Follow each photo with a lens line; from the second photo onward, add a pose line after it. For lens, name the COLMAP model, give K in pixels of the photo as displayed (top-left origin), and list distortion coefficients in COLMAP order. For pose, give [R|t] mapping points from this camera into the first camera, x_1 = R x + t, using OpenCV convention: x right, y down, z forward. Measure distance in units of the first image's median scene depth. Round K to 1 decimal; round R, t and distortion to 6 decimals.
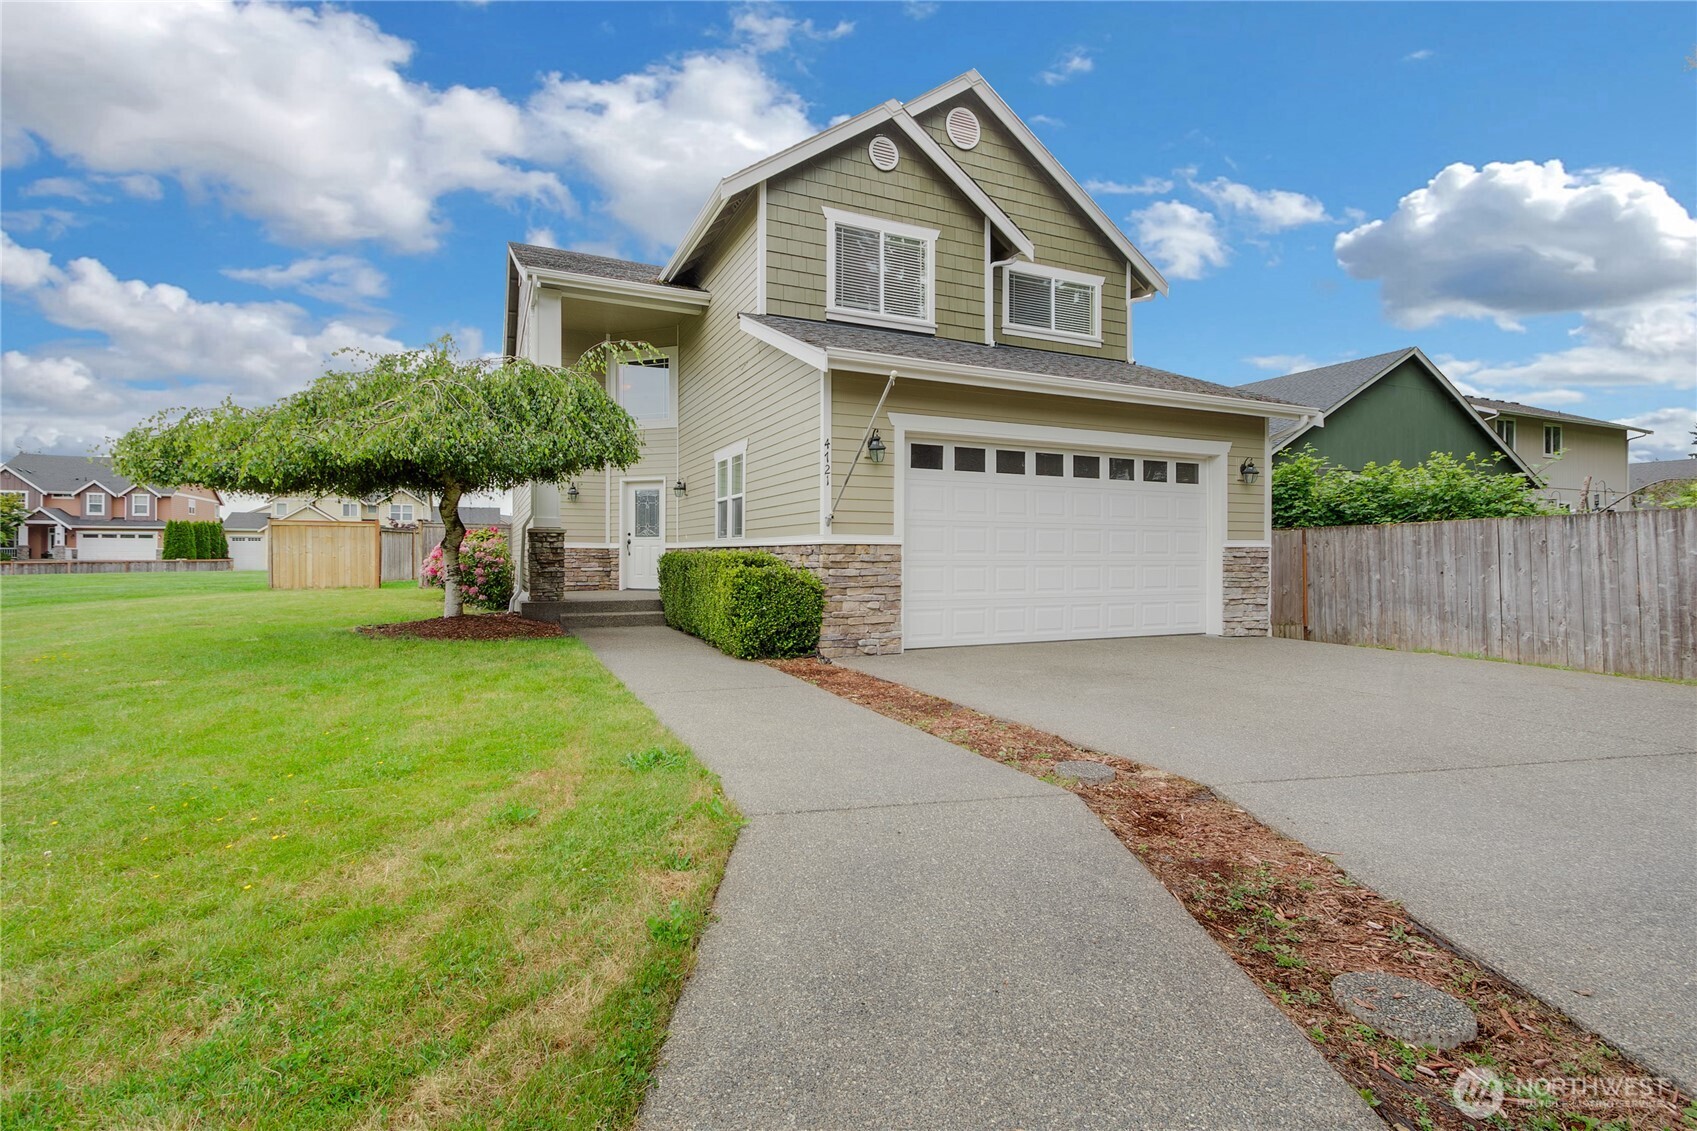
lens RADIAL K [[780.0, 0, 848.5], [0, 780.0, 565.5], [0, 0, 1]] dist [0.002091, -0.000193]
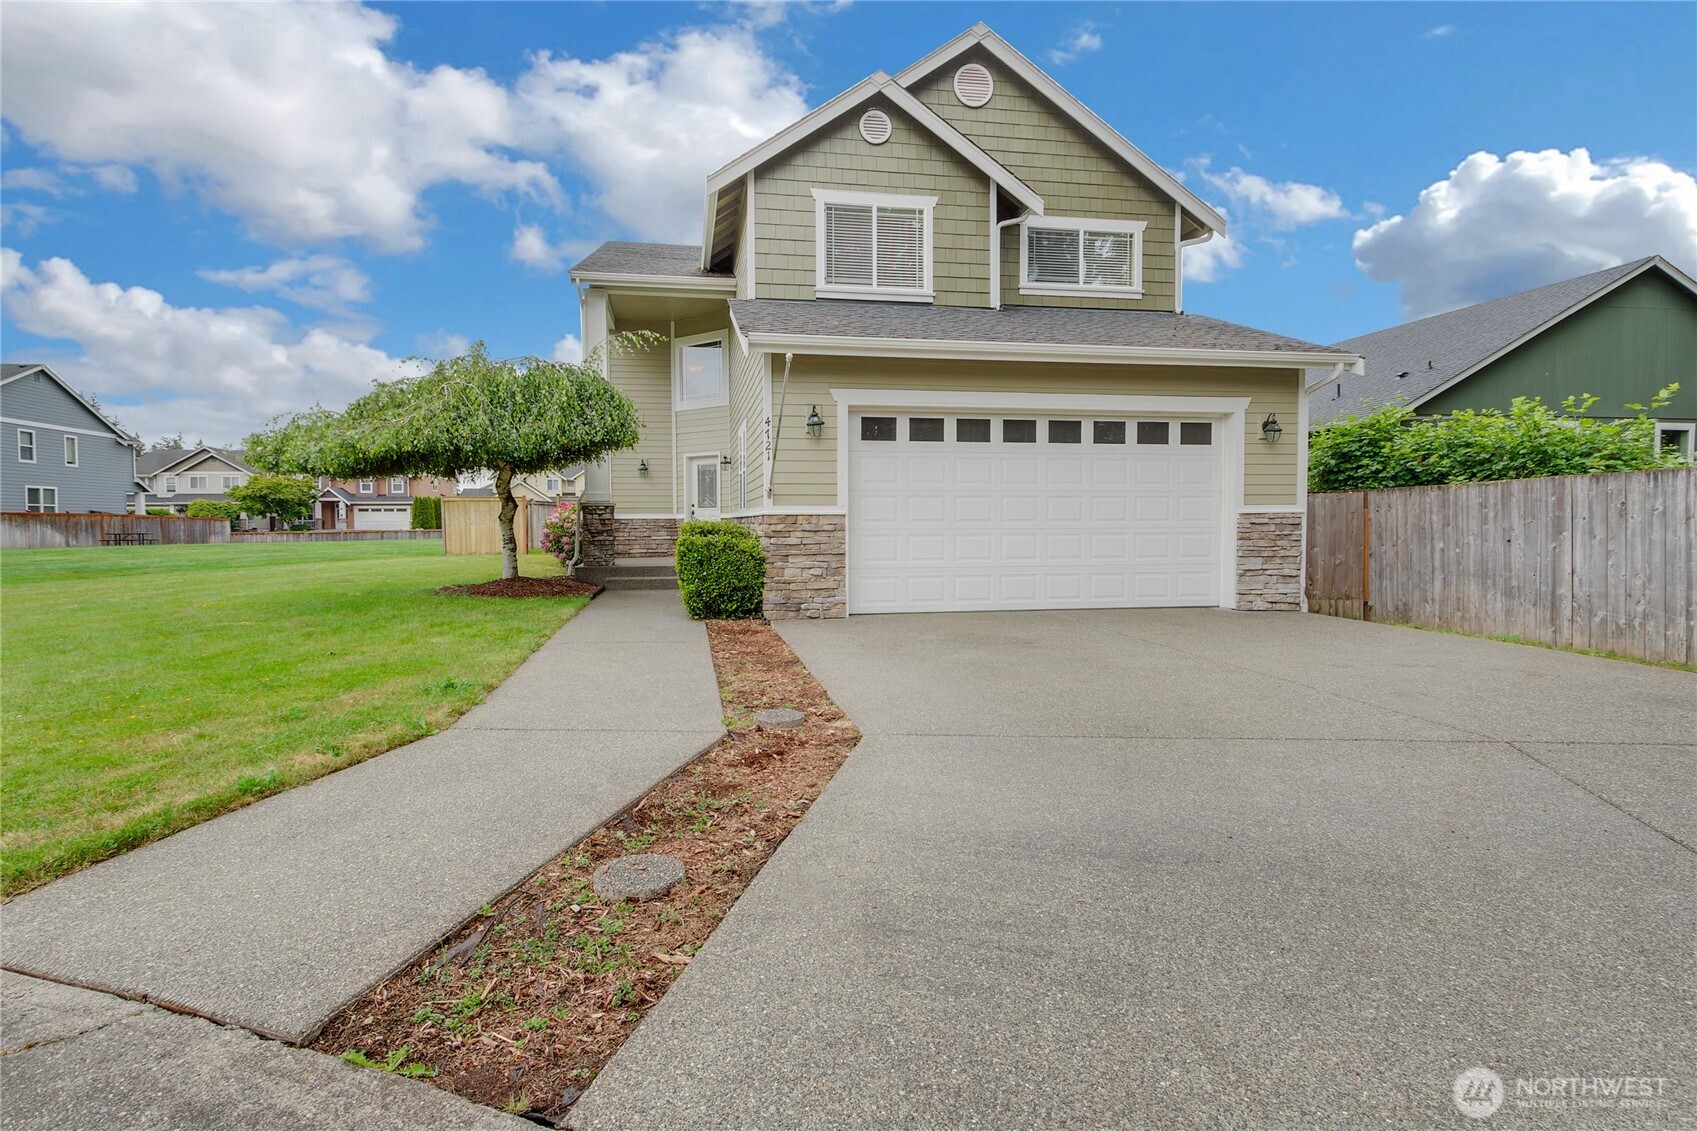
lens RADIAL K [[806.1, 0, 848.5], [0, 806.1, 565.5], [0, 0, 1]] dist [0.001824, 0.000284]
pose [[0.963893, 0.007813, -0.266175, 0.294142], [0.003185, 0.999160, 0.040861, -0.002068], [0.266271, -0.040233, 0.963058, -0.040070]]
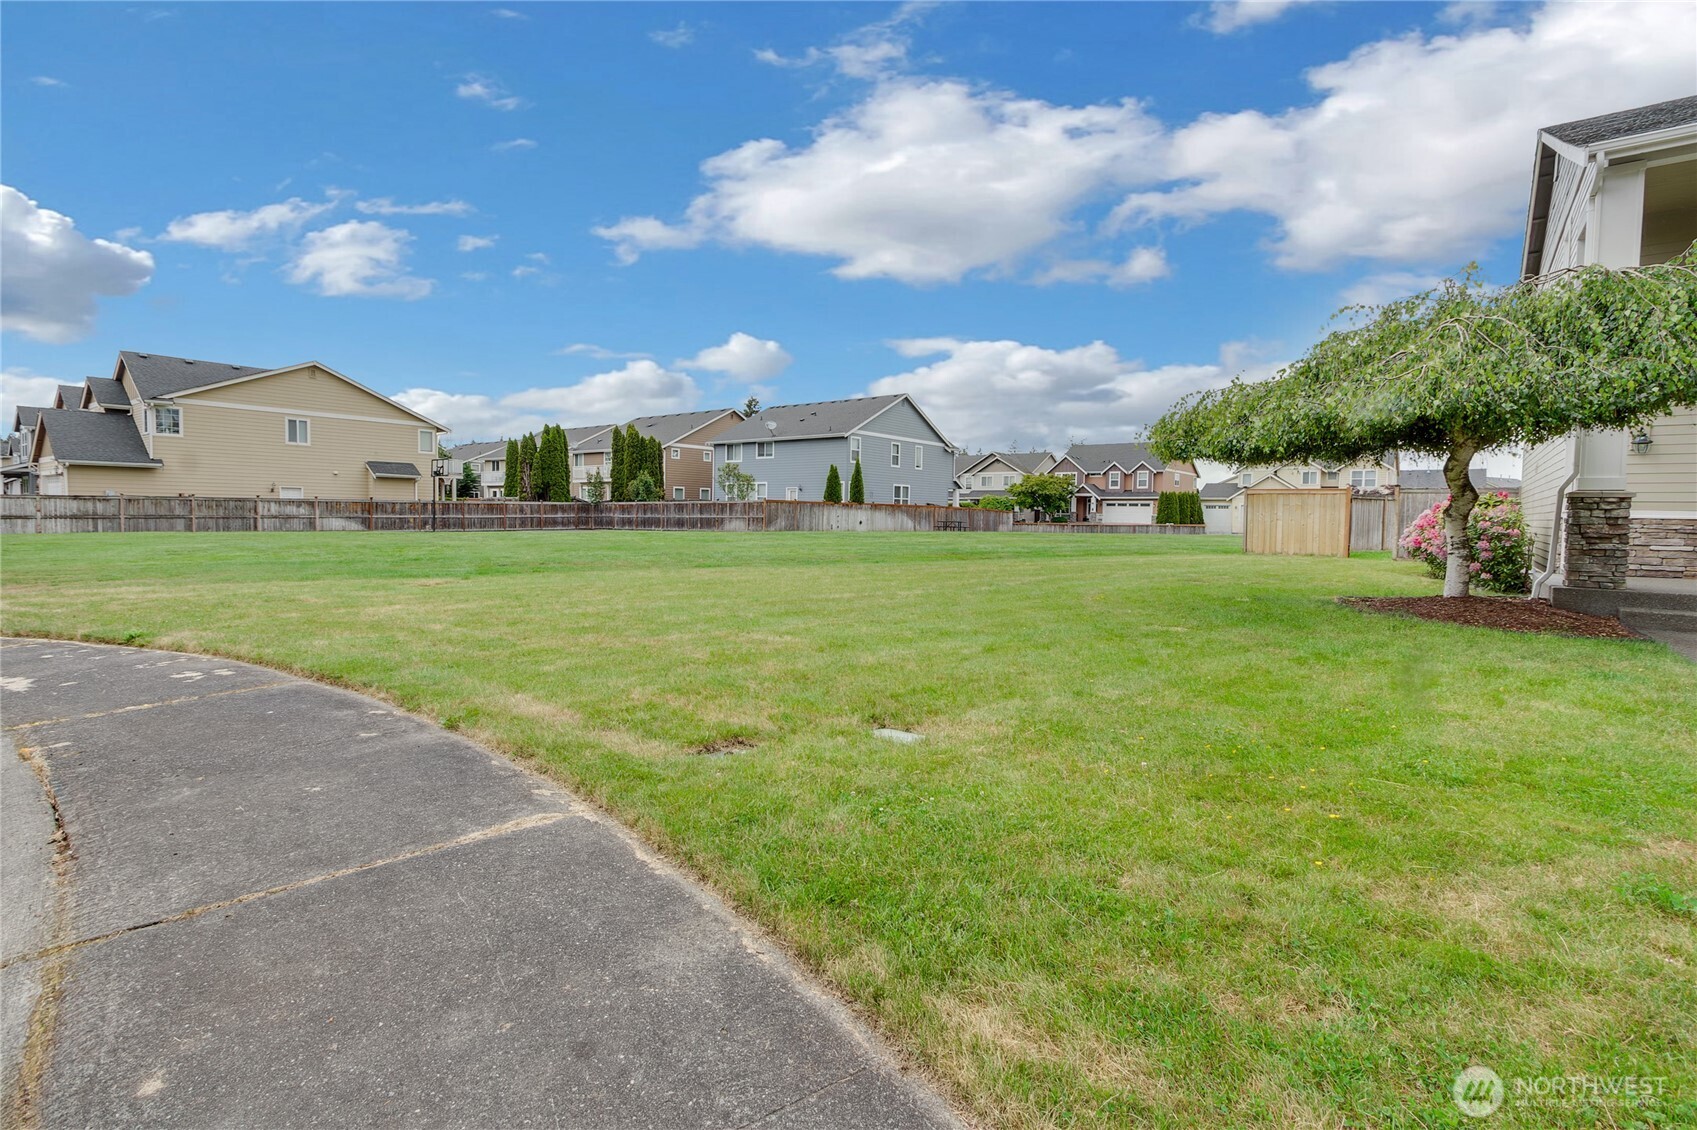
lens RADIAL K [[782.8, 0, 829.7], [0, 782.8, 542.0], [0, 0, 1]] dist [0.001382, 0.000018]
pose [[0.446931, 0.037871, -0.893766, -0.045631], [-0.028133, 0.999204, 0.028270, 0.000685], [0.894126, 0.012509, 0.447641, 0.003949]]
